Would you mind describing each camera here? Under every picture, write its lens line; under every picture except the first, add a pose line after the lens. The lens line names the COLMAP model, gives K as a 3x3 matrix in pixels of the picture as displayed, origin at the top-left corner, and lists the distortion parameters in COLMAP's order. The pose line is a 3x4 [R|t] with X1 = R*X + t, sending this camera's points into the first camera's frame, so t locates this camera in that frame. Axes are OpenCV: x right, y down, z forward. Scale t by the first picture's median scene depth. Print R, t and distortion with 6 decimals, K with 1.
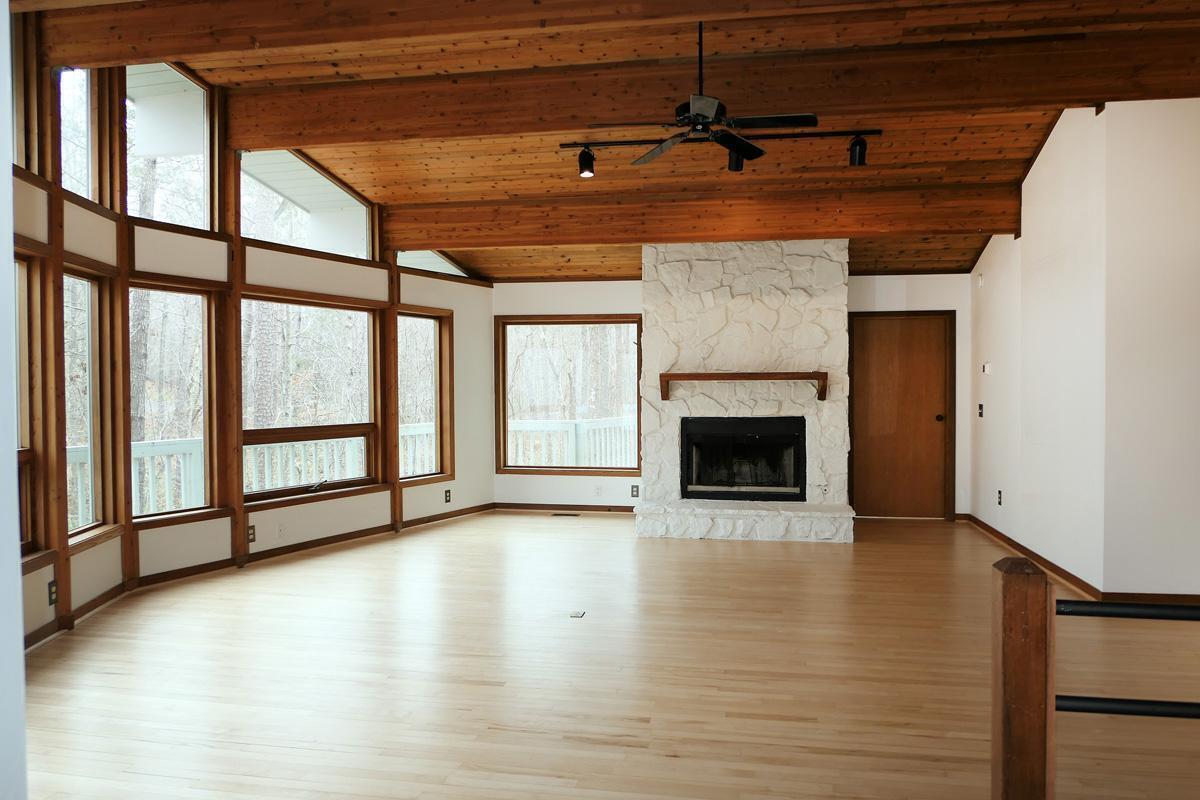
lens RADIAL K [[815.4, 0, 600.0], [0, 815.4, 400.0], [0, 0, 1]] dist [-0.008656, -0.000812]
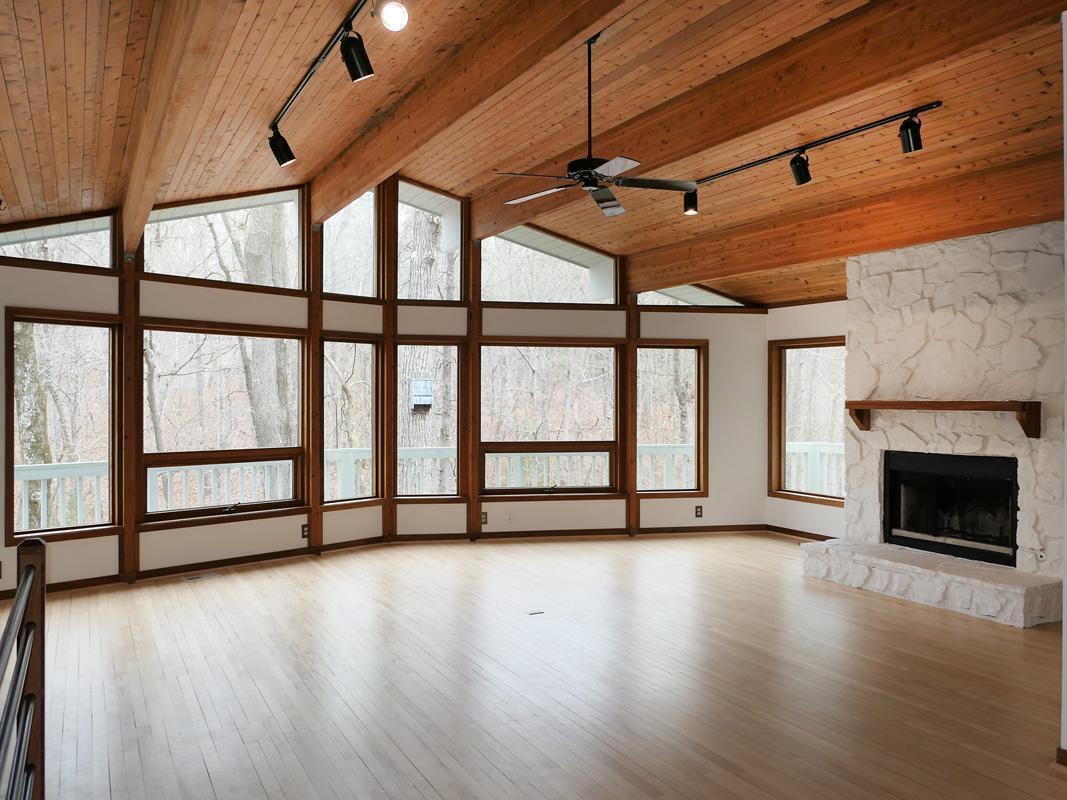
lens RADIAL K [[806.5, 0, 533.5], [0, 806.5, 400.0], [0, 0, 1]] dist [-0.003921, 0.002109]
pose [[0.647230, 0.006885, -0.762263, 0.537883], [-0.017909, 0.999821, -0.006175, -0.021894], [0.762084, 0.017648, 0.647238, 0.150912]]
